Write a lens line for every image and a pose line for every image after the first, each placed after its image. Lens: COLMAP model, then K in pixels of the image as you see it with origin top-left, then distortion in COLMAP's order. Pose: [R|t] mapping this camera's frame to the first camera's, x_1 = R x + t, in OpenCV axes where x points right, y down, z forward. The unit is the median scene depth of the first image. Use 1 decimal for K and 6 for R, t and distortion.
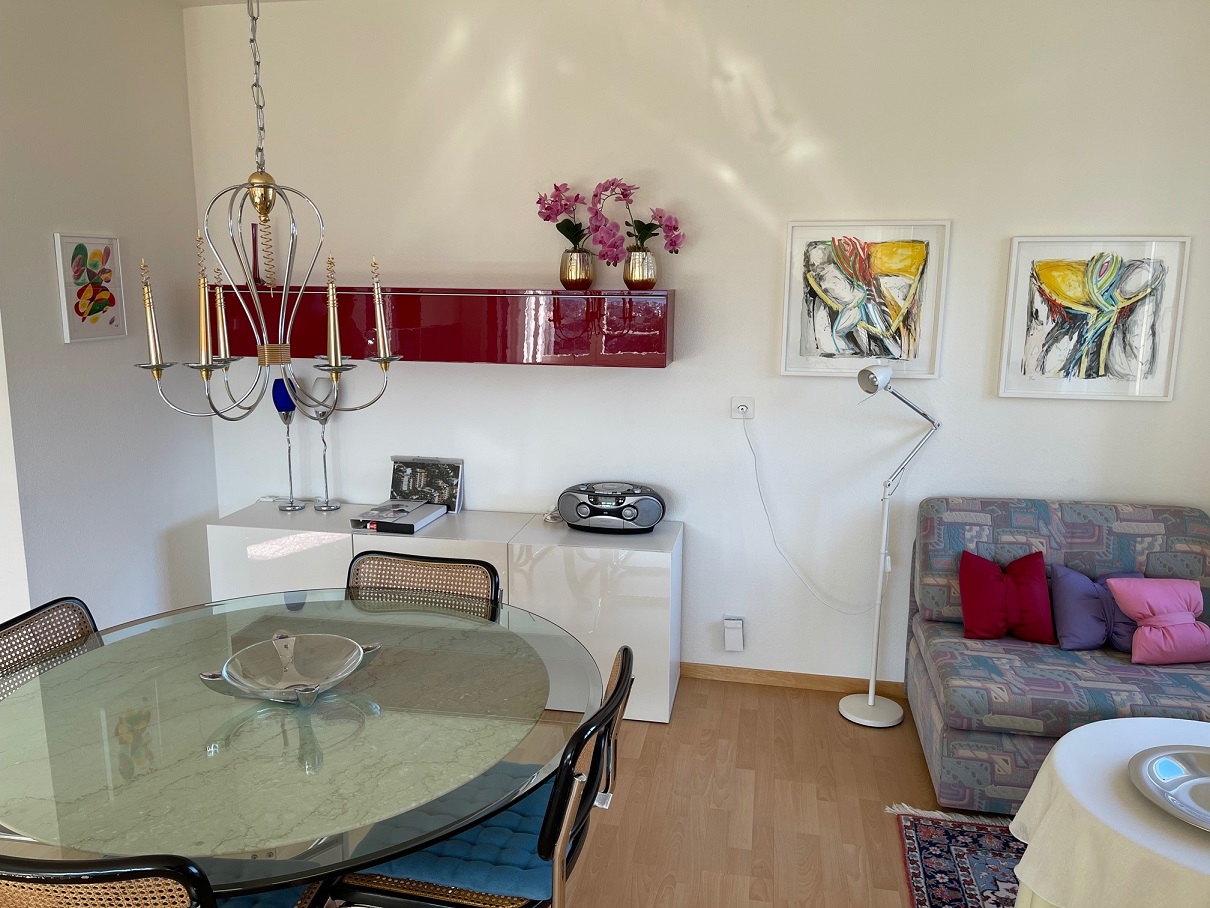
lens RADIAL K [[920.2, 0, 604.9], [0, 920.2, 442.8], [0, 0, 1]] dist [0.057503, -0.063638]
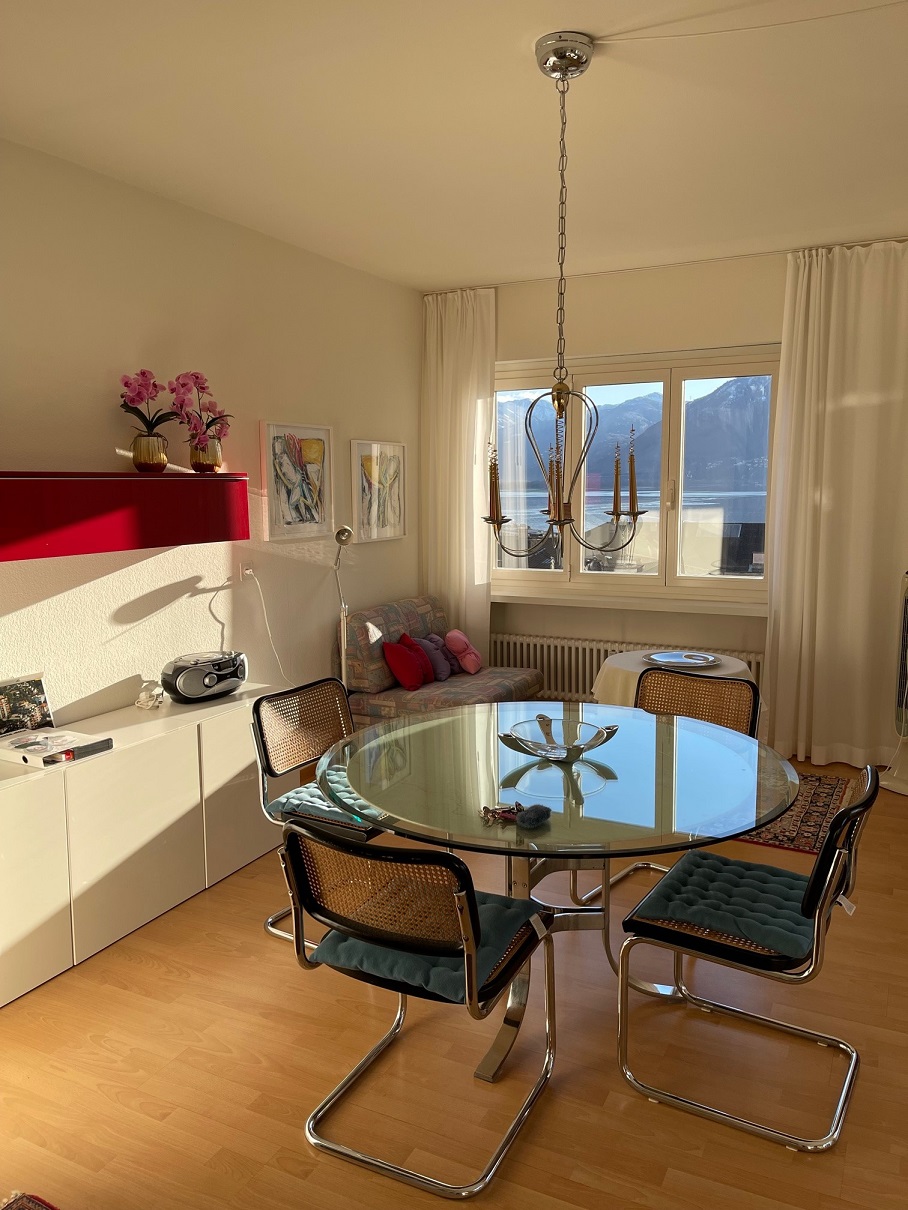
lens RADIAL K [[920.2, 0, 453.2], [0, 920.2, 612.1], [0, 0, 1]] dist [0.057503, -0.063638]
pose [[0.247976, -0.145477, 0.957781, -0.991829], [0.168891, 0.980012, 0.105127, -0.070073], [-0.953931, 0.135692, 0.267589, 0.449203]]
